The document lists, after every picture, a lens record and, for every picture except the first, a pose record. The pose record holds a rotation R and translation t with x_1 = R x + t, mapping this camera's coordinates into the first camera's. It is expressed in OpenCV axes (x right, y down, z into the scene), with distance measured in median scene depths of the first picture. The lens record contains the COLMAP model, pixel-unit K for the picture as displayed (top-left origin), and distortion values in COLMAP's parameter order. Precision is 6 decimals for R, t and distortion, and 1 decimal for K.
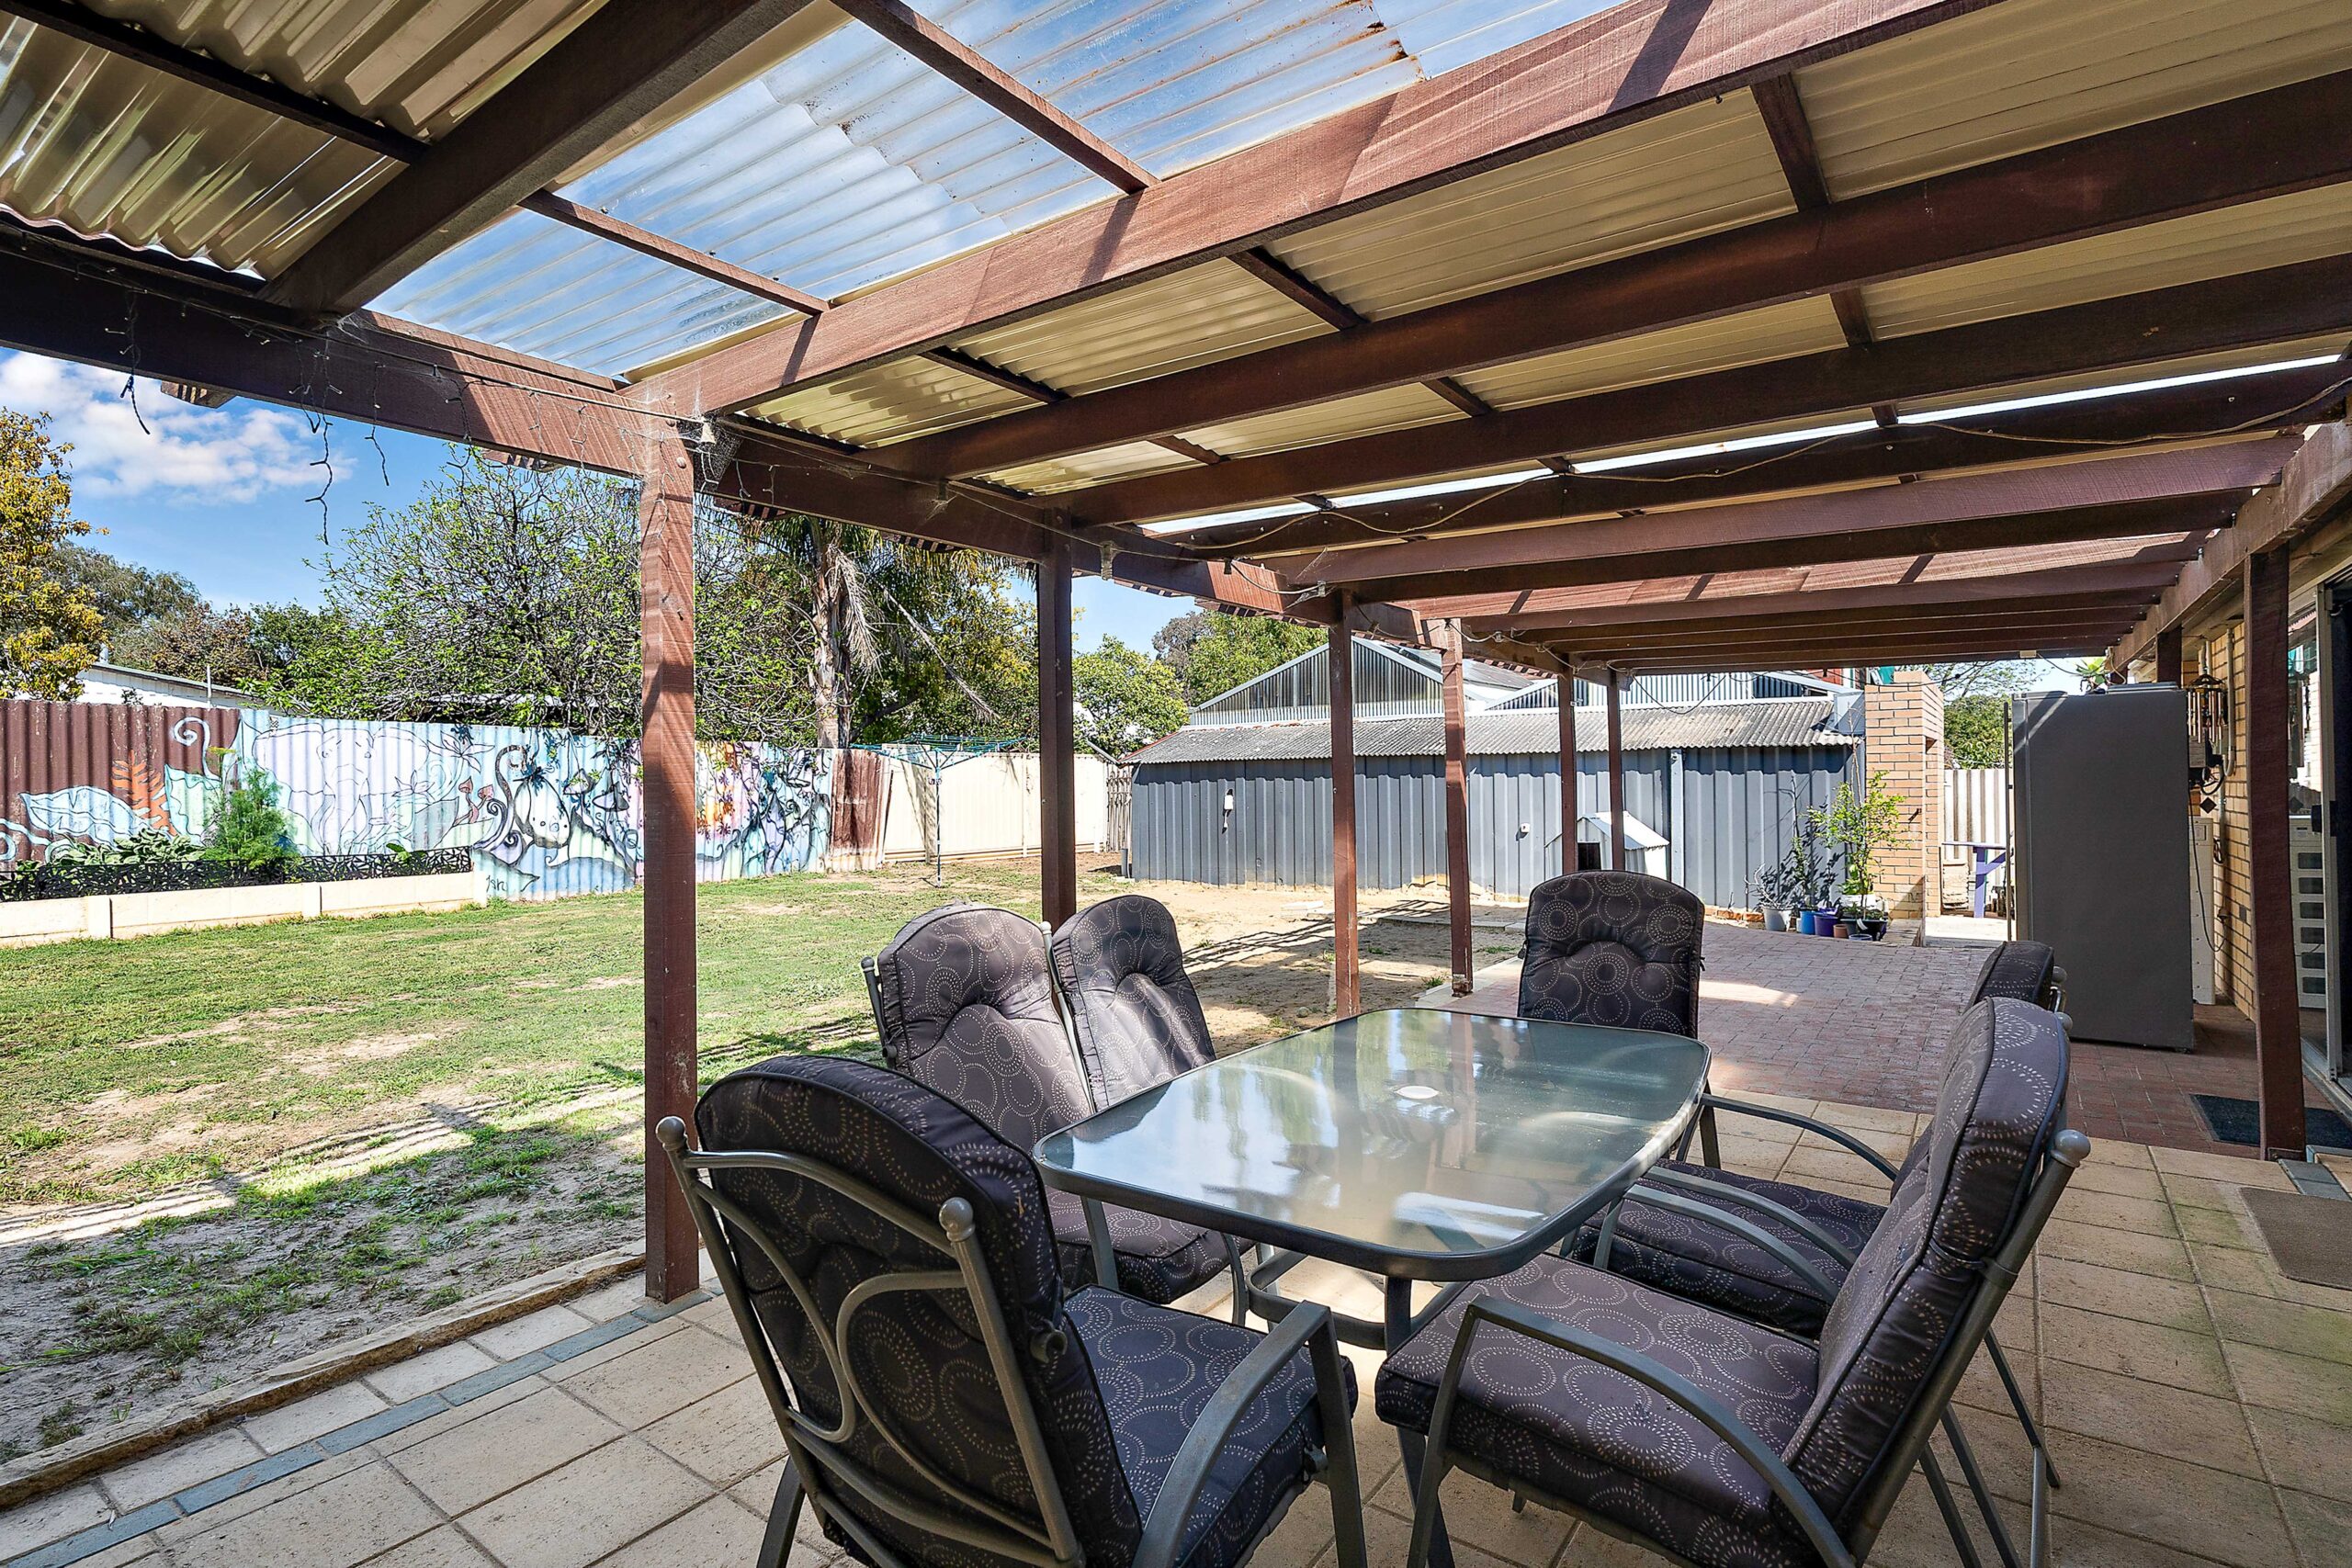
lens RADIAL K [[1132.6, 0, 1176.0], [0, 1132.6, 784.0], [0, 0, 1]] dist [0.004217, 0.000110]
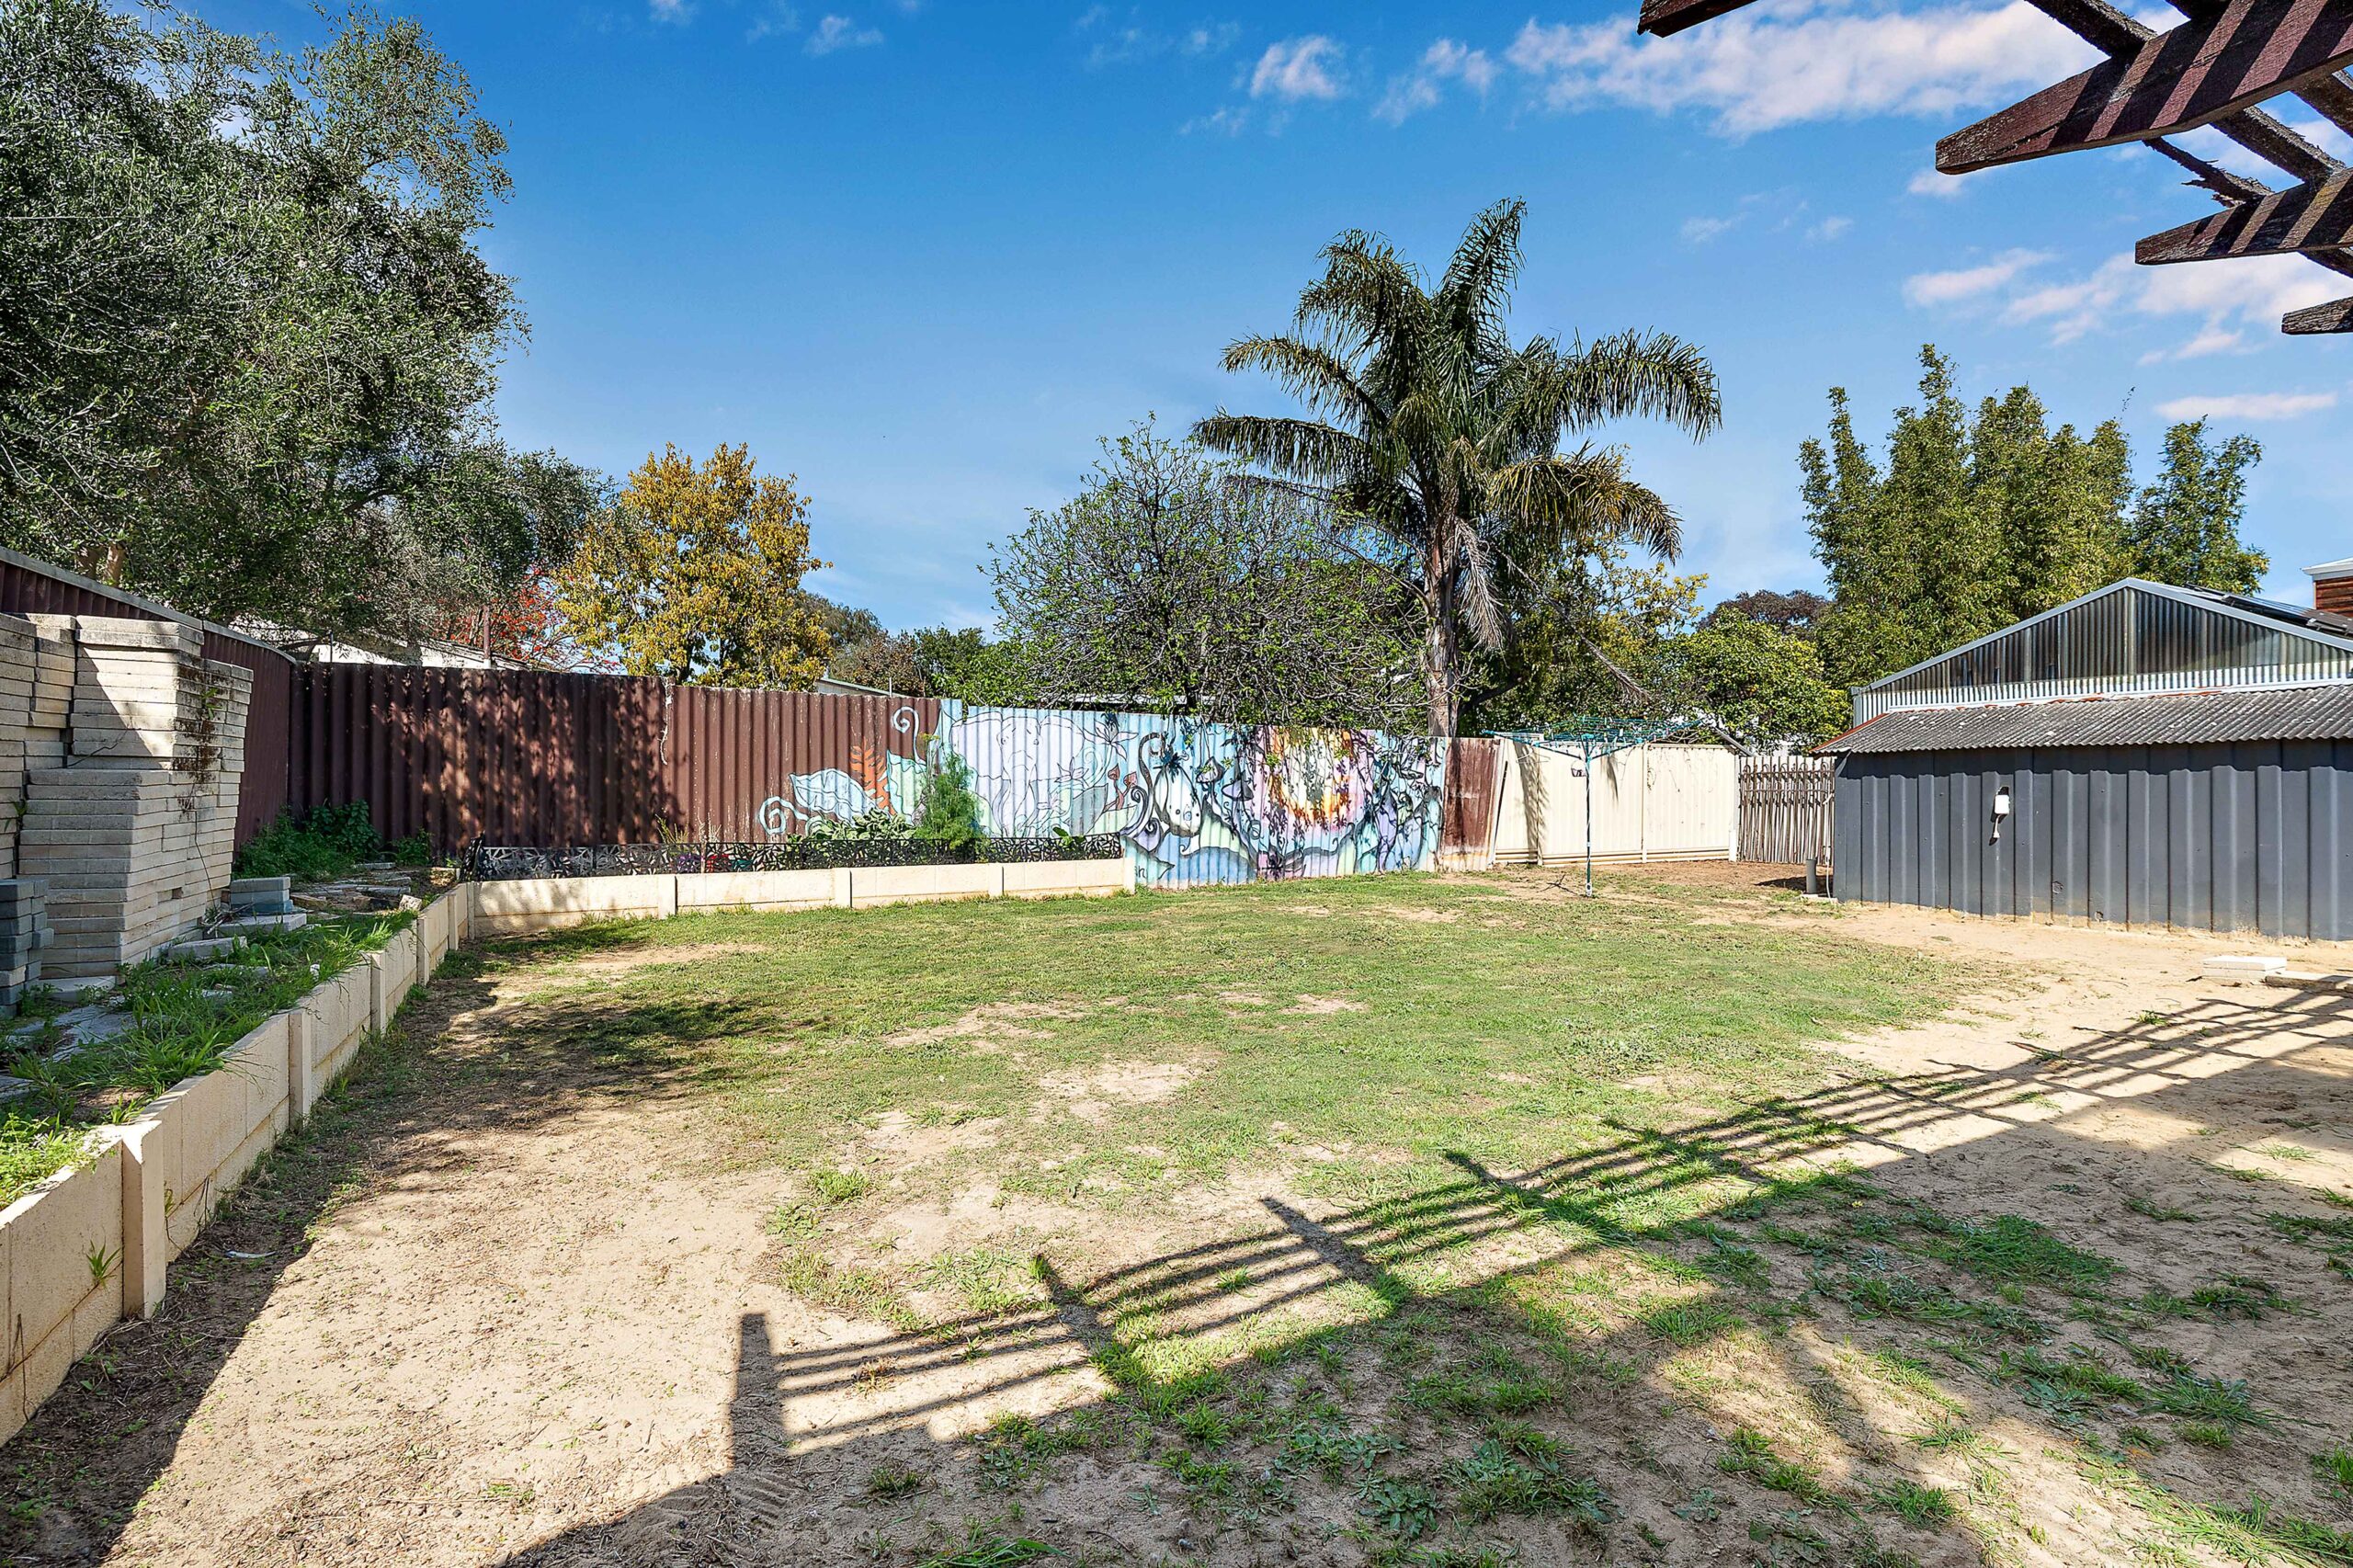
lens RADIAL K [[1101.0, 0, 1178.7], [0, 1101.0, 798.5], [0, 0, 1]] dist [-0.001767, 0.000379]
pose [[0.904715, 0.017997, -0.425636, -0.151857], [-0.011176, 0.999766, 0.018518, 0.005719], [0.425870, -0.011996, 0.904705, 0.132867]]
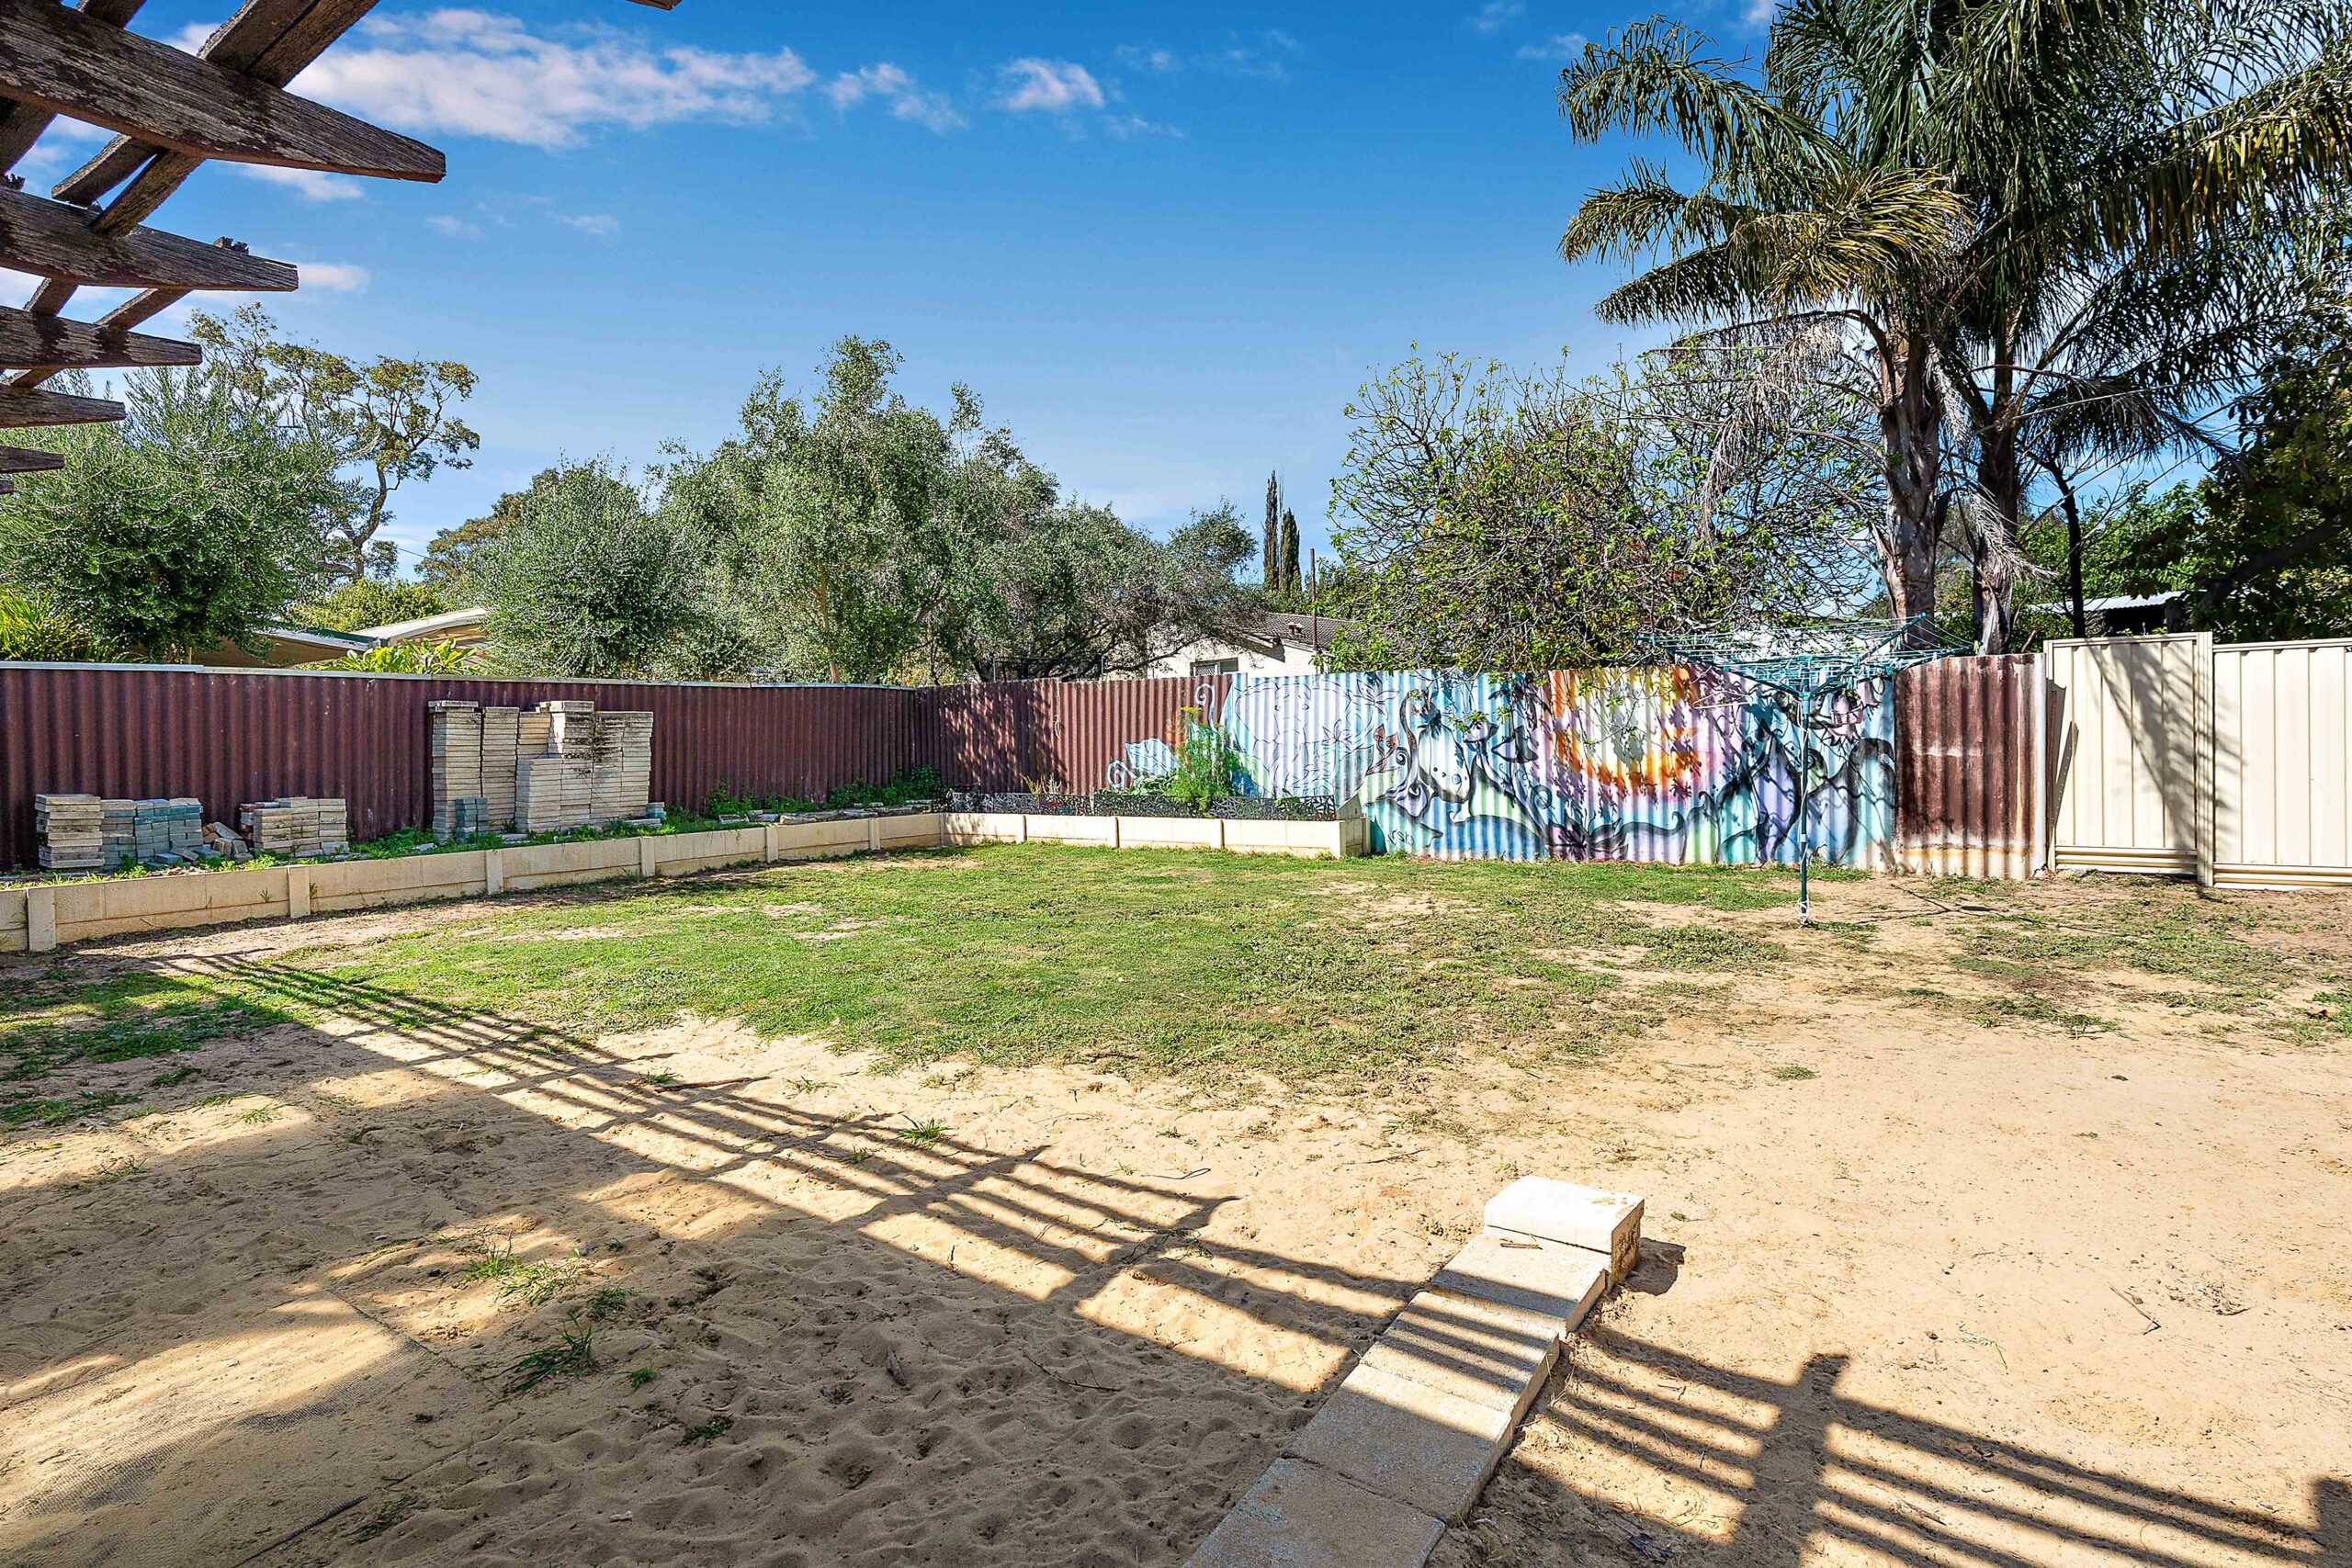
lens RADIAL K [[1082.0, 0, 1183.1], [0, 1082.0, 788.3], [0, 0, 1]] dist [-0.002121, -0.000005]
pose [[0.038416, 0.041545, -0.998398, 0.295780], [0.016050, 0.998981, 0.042187, 0.006374], [0.999133, -0.017645, 0.037710, 0.779375]]
